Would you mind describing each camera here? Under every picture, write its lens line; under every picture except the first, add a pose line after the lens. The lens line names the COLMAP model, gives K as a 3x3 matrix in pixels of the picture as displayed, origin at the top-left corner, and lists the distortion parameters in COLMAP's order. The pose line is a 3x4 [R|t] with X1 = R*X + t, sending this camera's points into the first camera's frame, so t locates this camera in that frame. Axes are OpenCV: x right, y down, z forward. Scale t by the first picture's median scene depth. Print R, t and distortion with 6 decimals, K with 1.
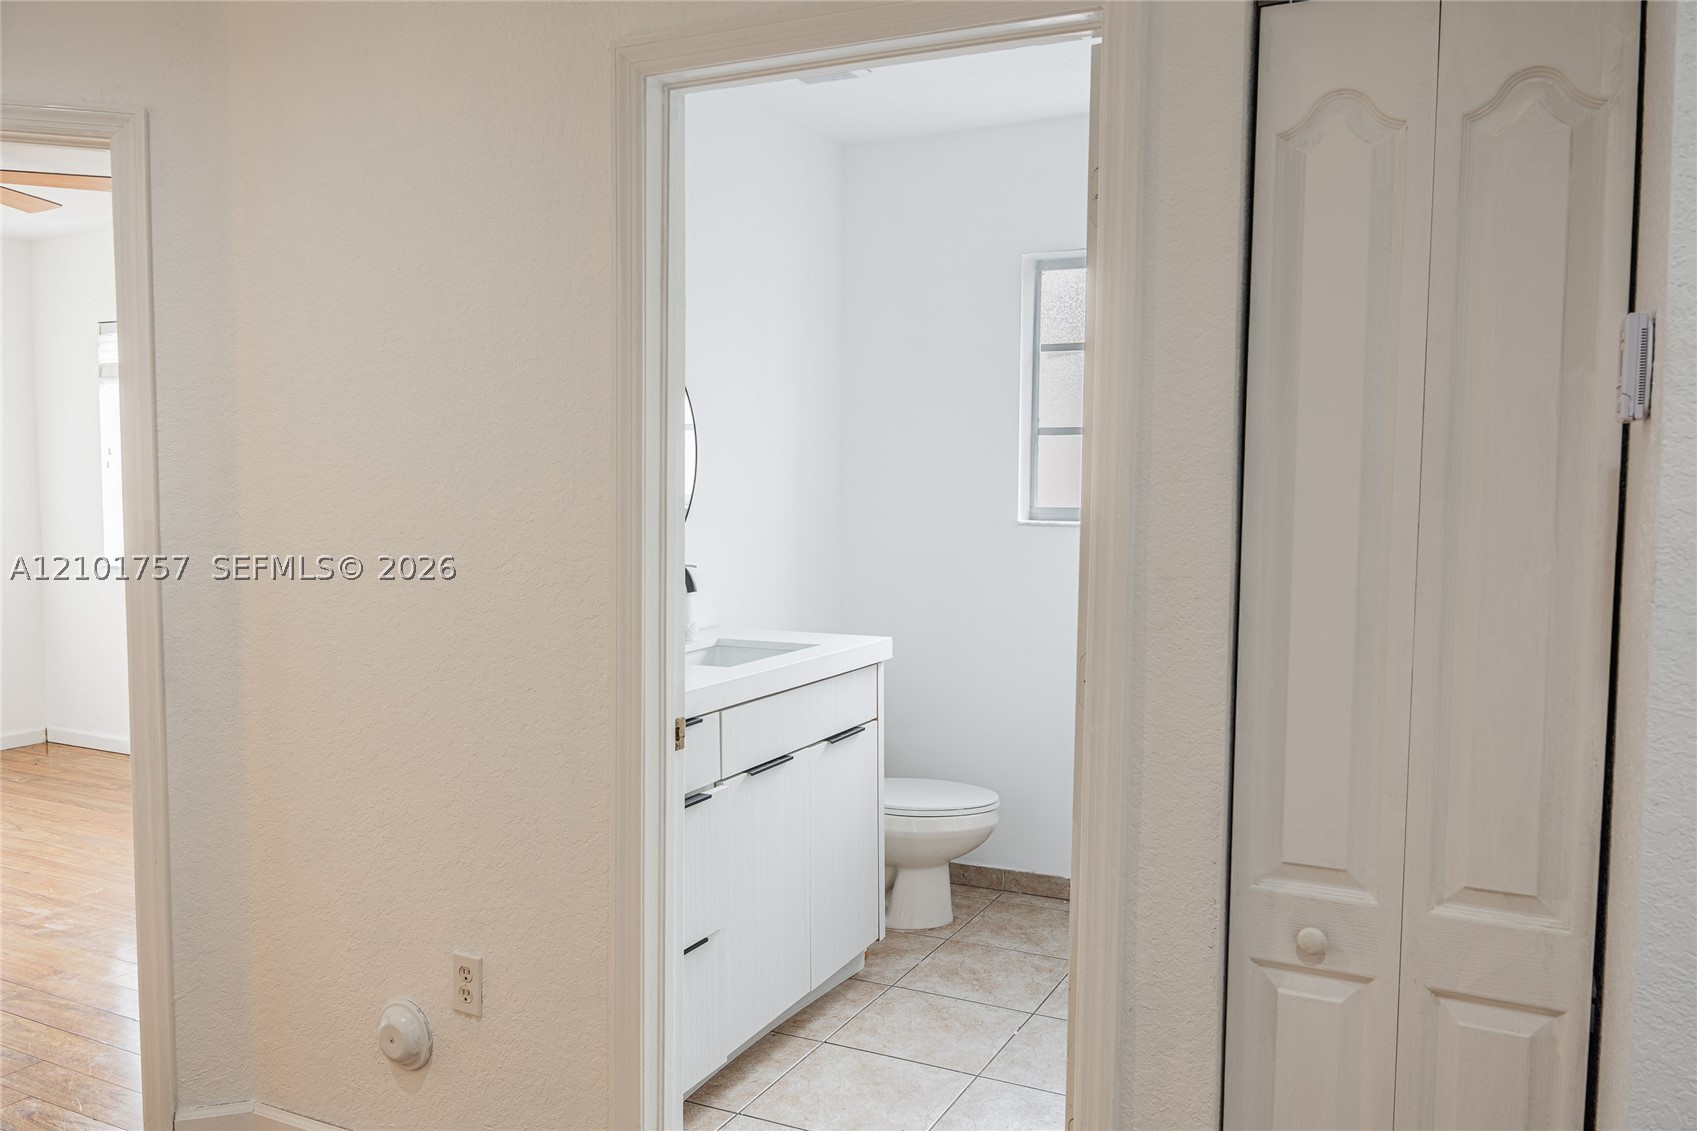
lens RADIAL K [[1349.2, 0, 838.5], [0, 1349.2, 552.7], [0, 0, 1]] dist [-0.003863, -0.007298]
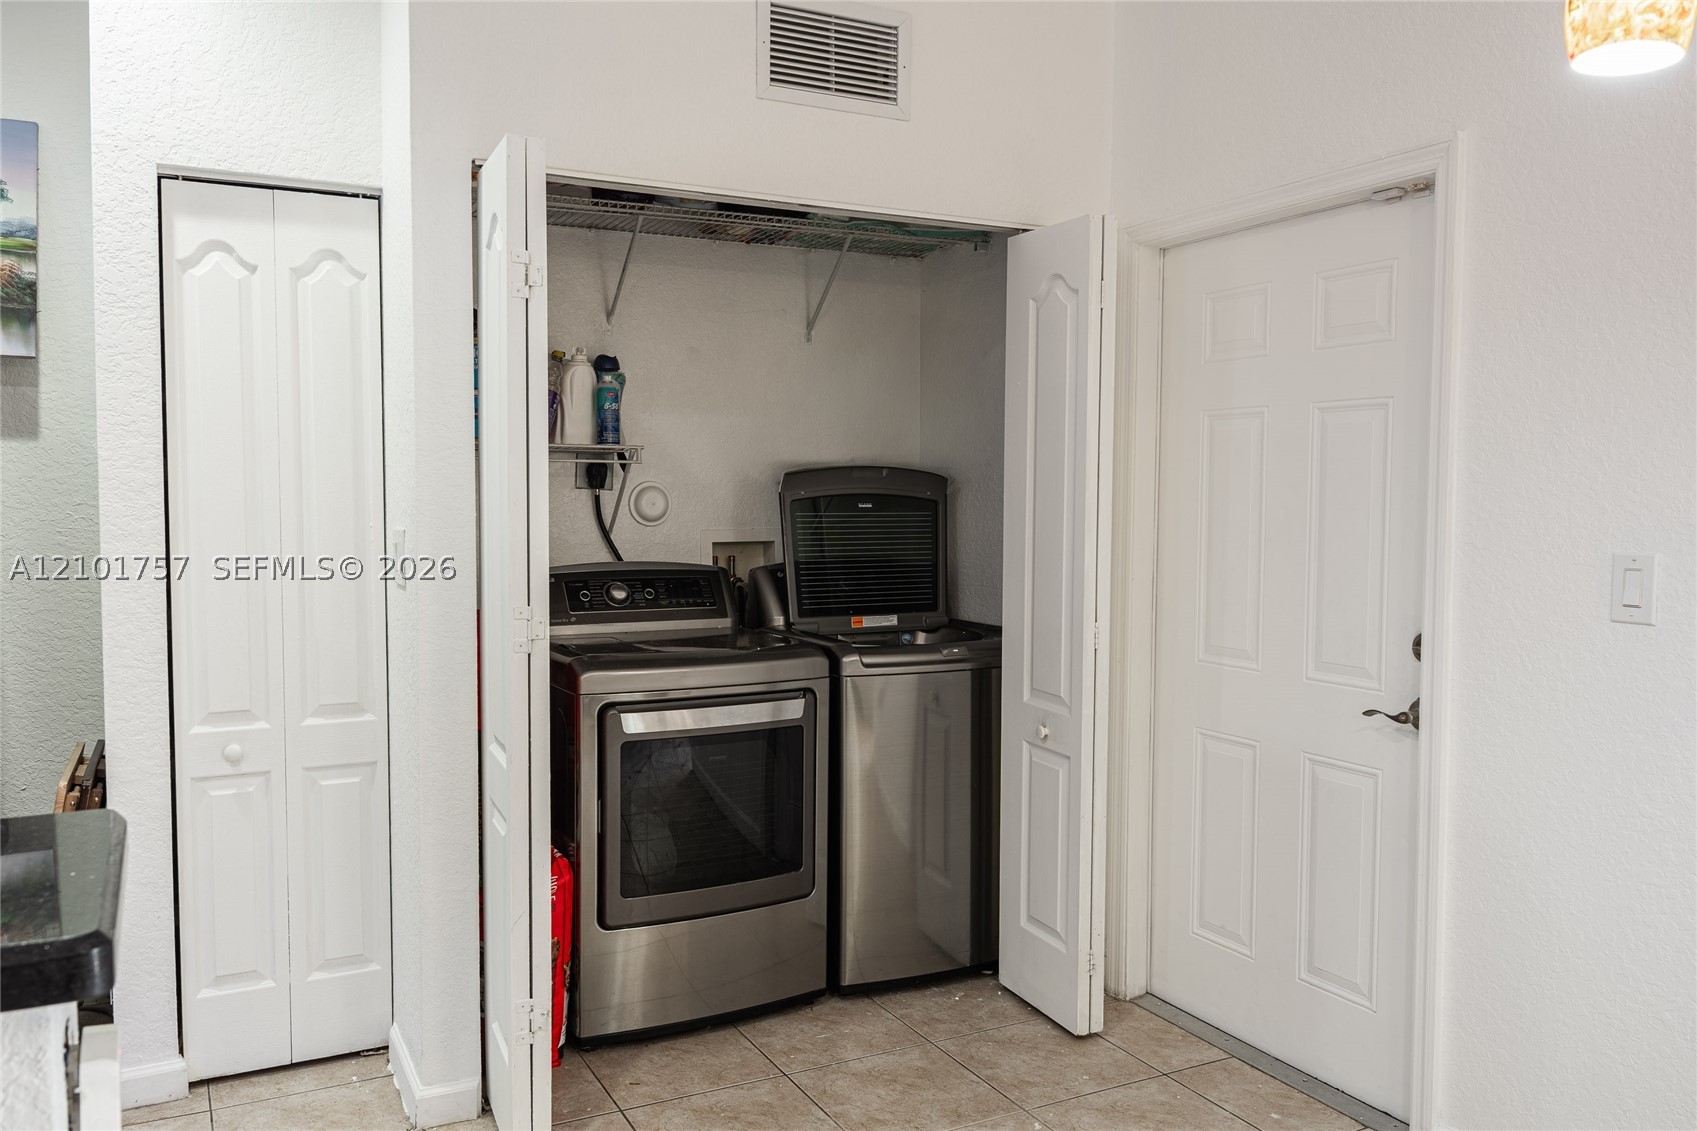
lens RADIAL K [[1349.2, 0, 851.4], [0, 1349.2, 564.0], [0, 0, 1]] dist [-0.003863, -0.007298]
pose [[0.595928, -0.044214, 0.801820, -0.457264], [0.043464, 0.998795, 0.022772, 0.040465], [-0.801861, 0.021280, 0.597132, -0.540493]]
